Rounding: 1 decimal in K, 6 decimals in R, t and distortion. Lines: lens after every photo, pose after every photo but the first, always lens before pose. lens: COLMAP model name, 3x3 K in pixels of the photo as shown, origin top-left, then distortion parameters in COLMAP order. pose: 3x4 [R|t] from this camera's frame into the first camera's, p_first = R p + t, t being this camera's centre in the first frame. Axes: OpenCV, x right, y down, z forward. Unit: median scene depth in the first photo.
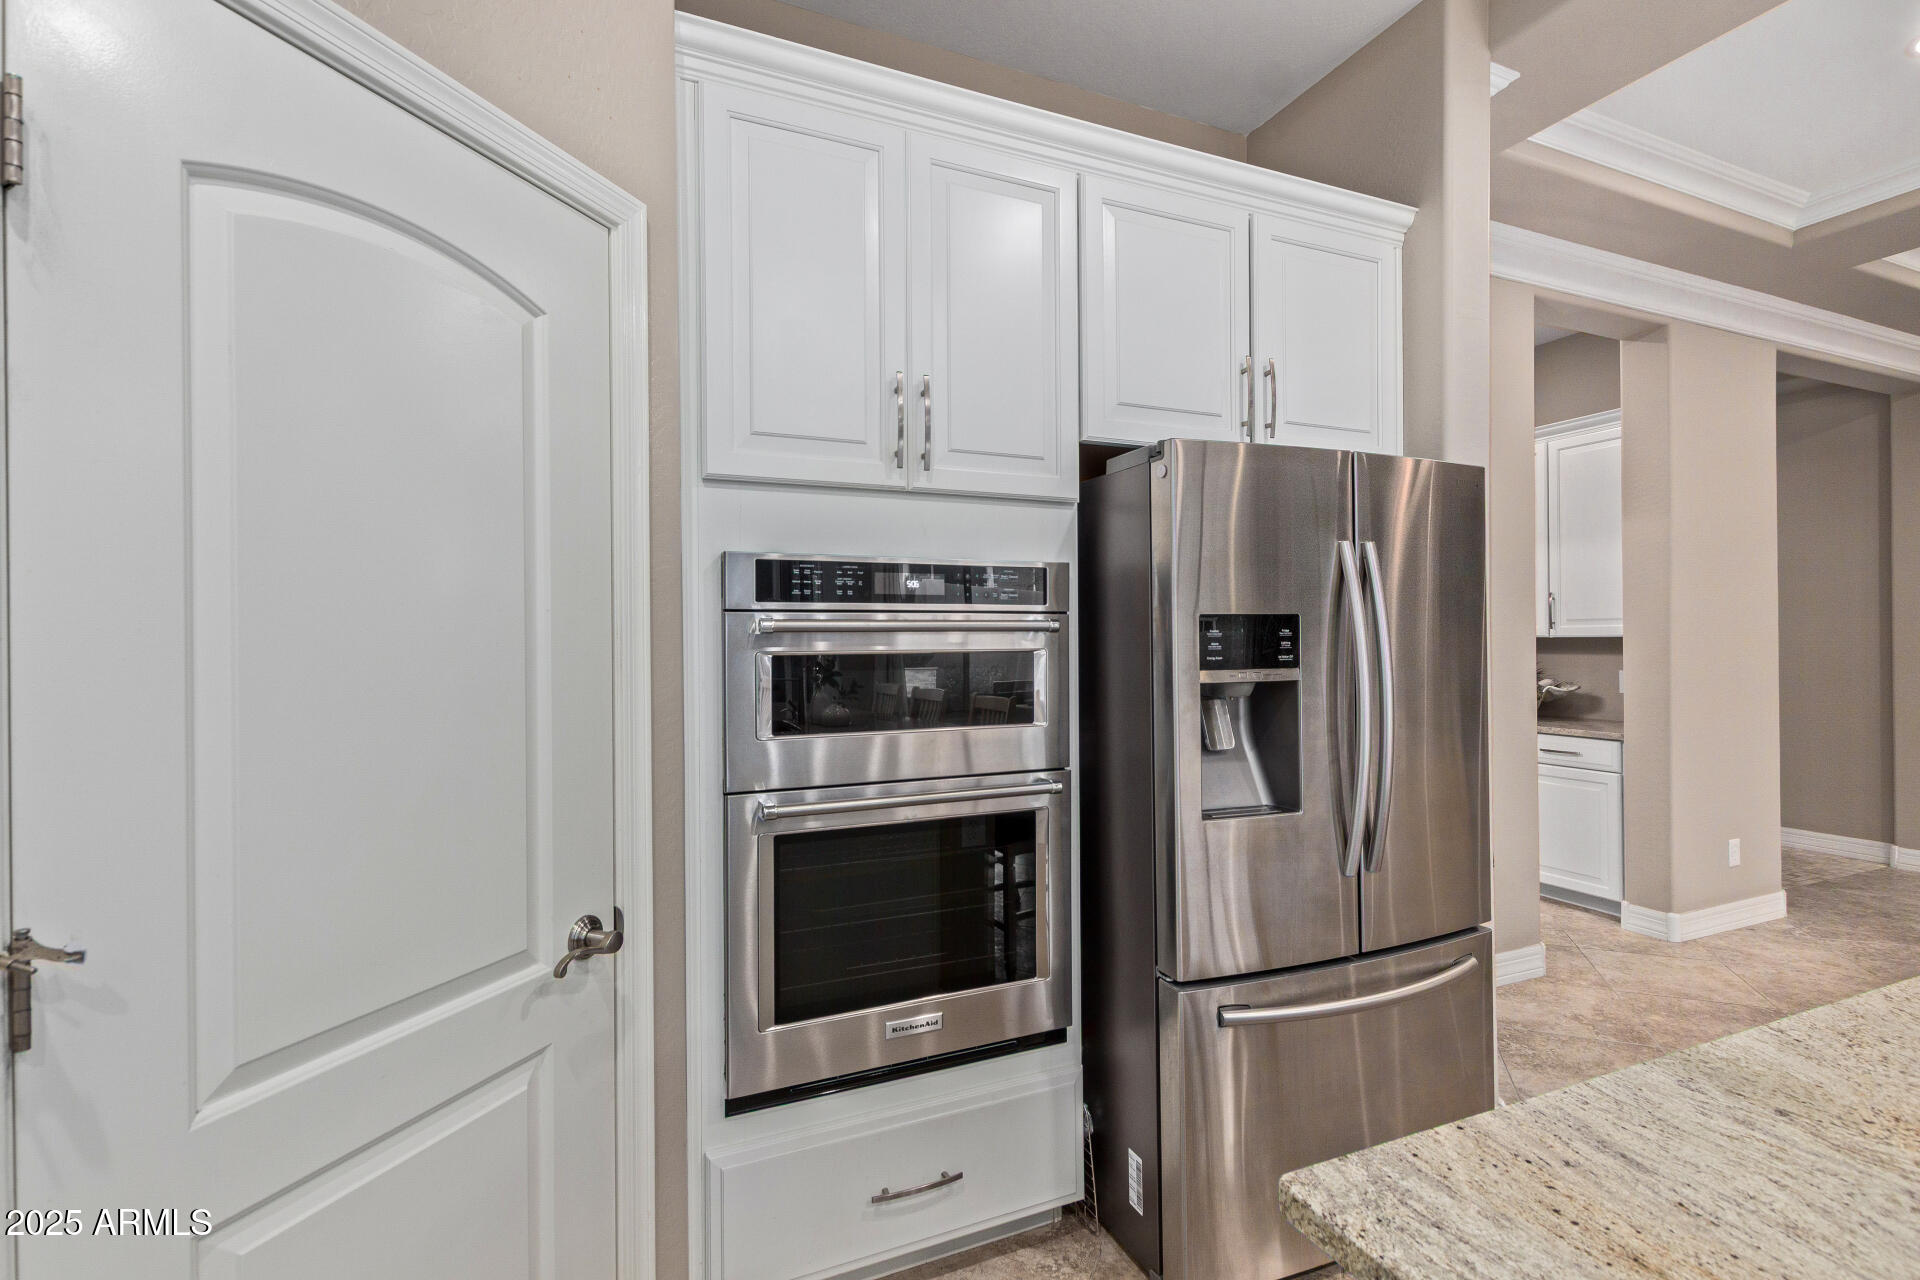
lens RADIAL K [[888.9, 0, 975.6], [0, 888.9, 637.2], [0, 0, 1]] dist [0.012961, -0.006106]
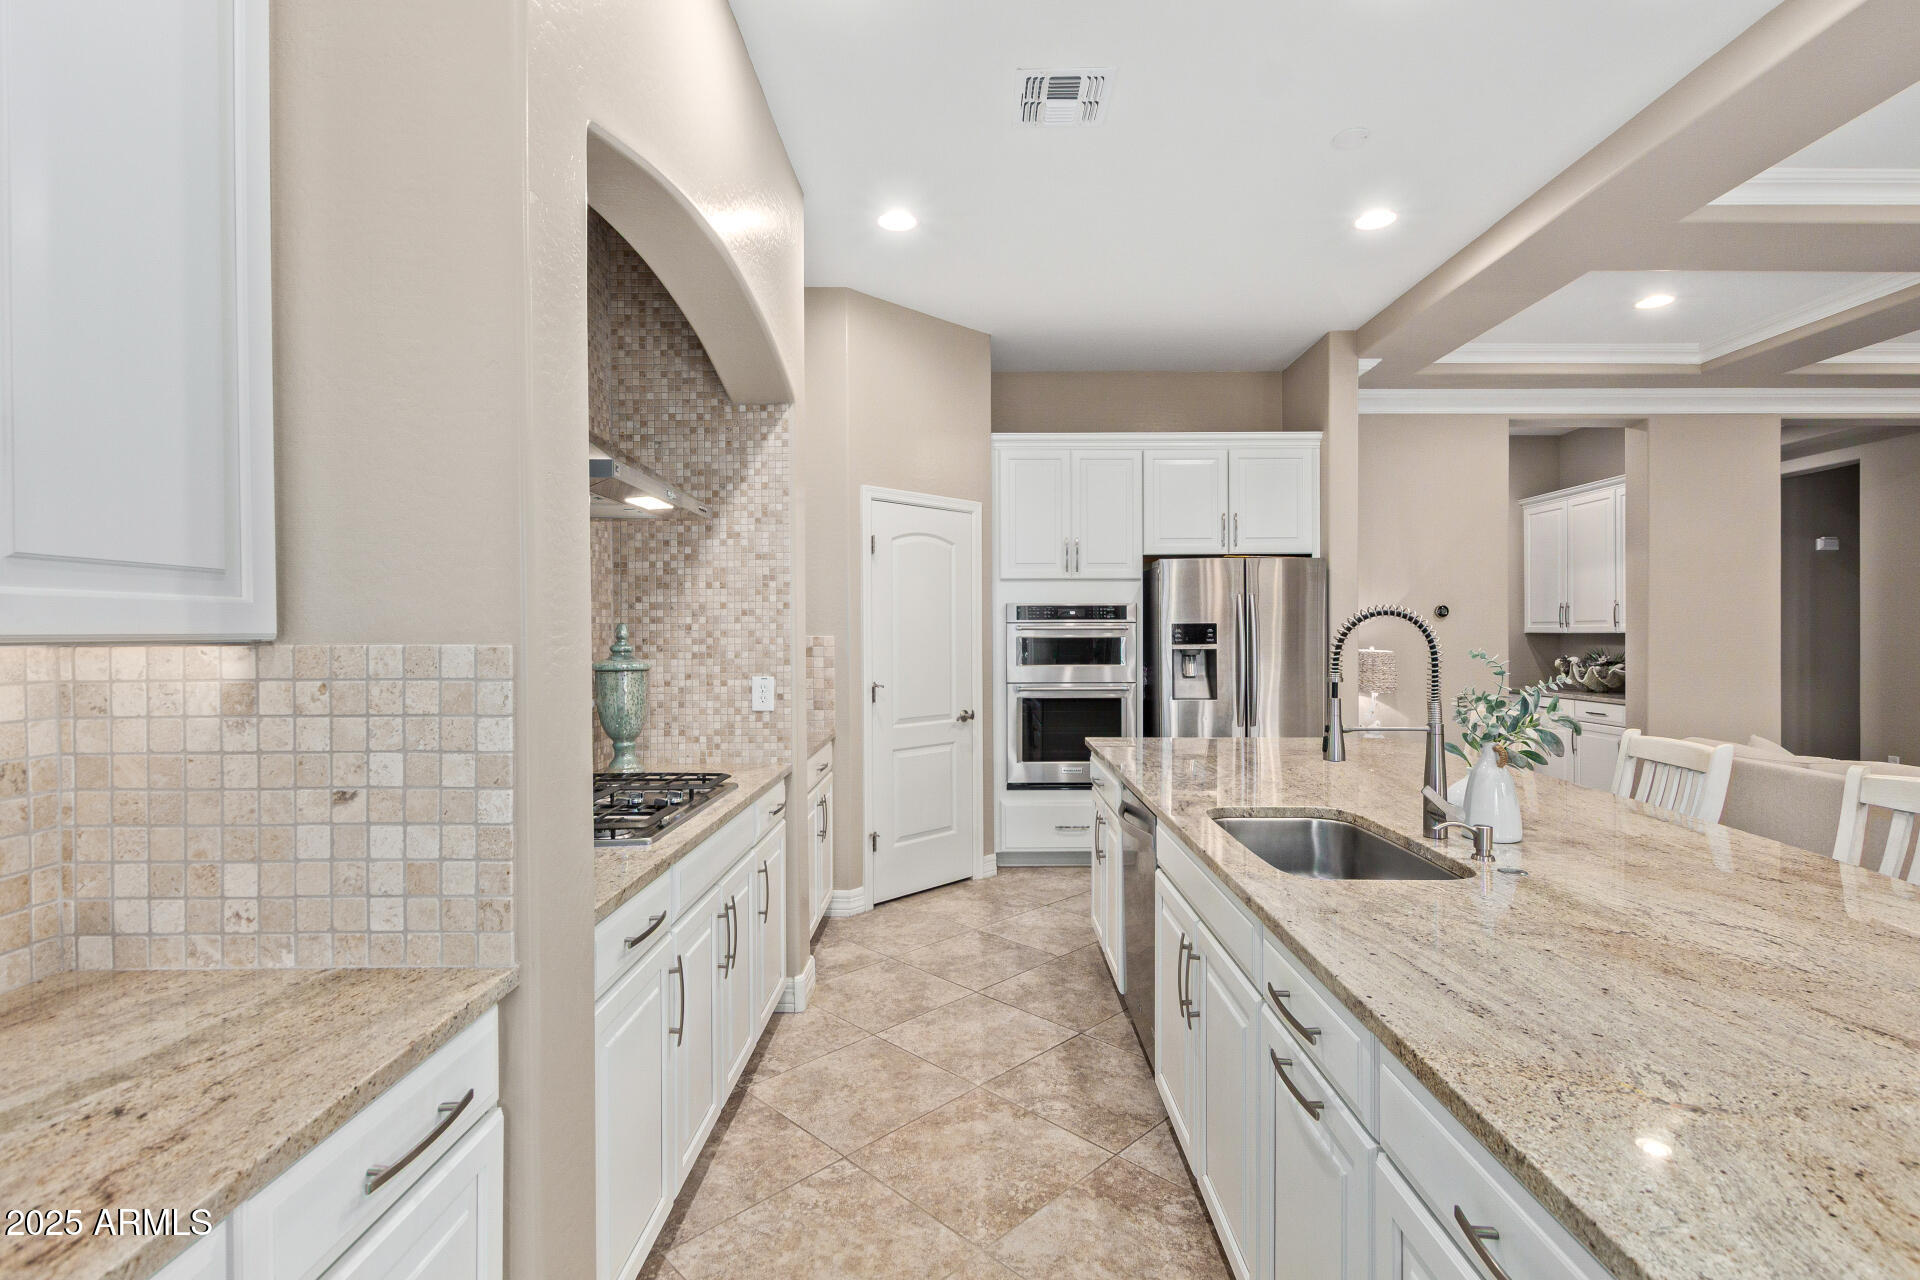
lens RADIAL K [[888.9, 0, 975.6], [0, 888.9, 637.2], [0, 0, 1]] dist [0.012961, -0.006106]
pose [[0.914417, 0.004266, -0.404752, 0.785682], [-0.002175, 0.999982, 0.005625, 0.001316], [0.404769, -0.004264, 0.914409, -1.682764]]
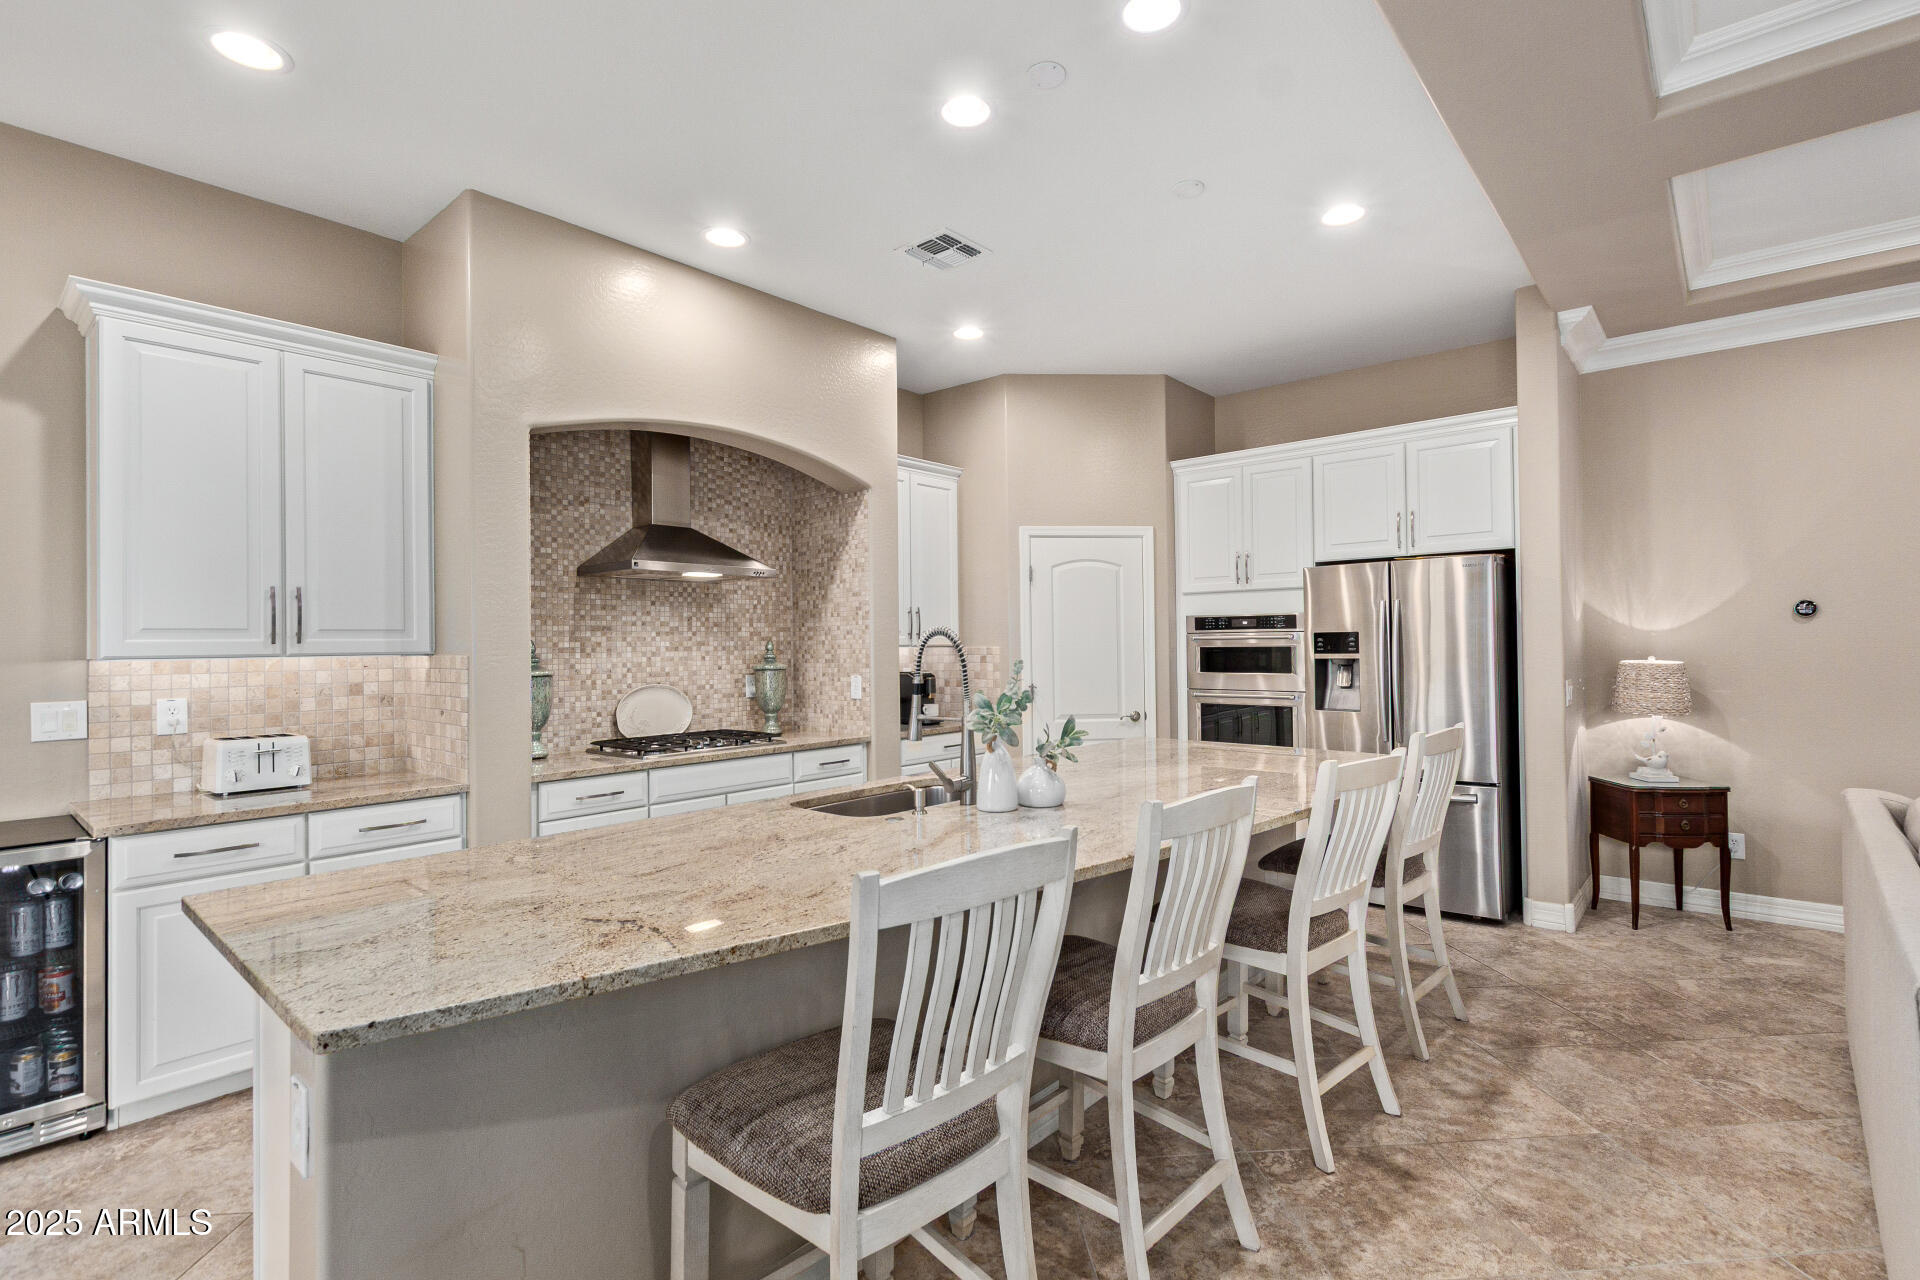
lens RADIAL K [[888.9, 0, 975.6], [0, 888.9, 637.2], [0, 0, 1]] dist [0.012961, -0.006106]
pose [[0.427175, -0.006307, -0.904147, 2.189288], [0.007831, 0.999964, -0.003275, -0.010961], [0.904135, -0.005682, 0.427209, -1.038070]]
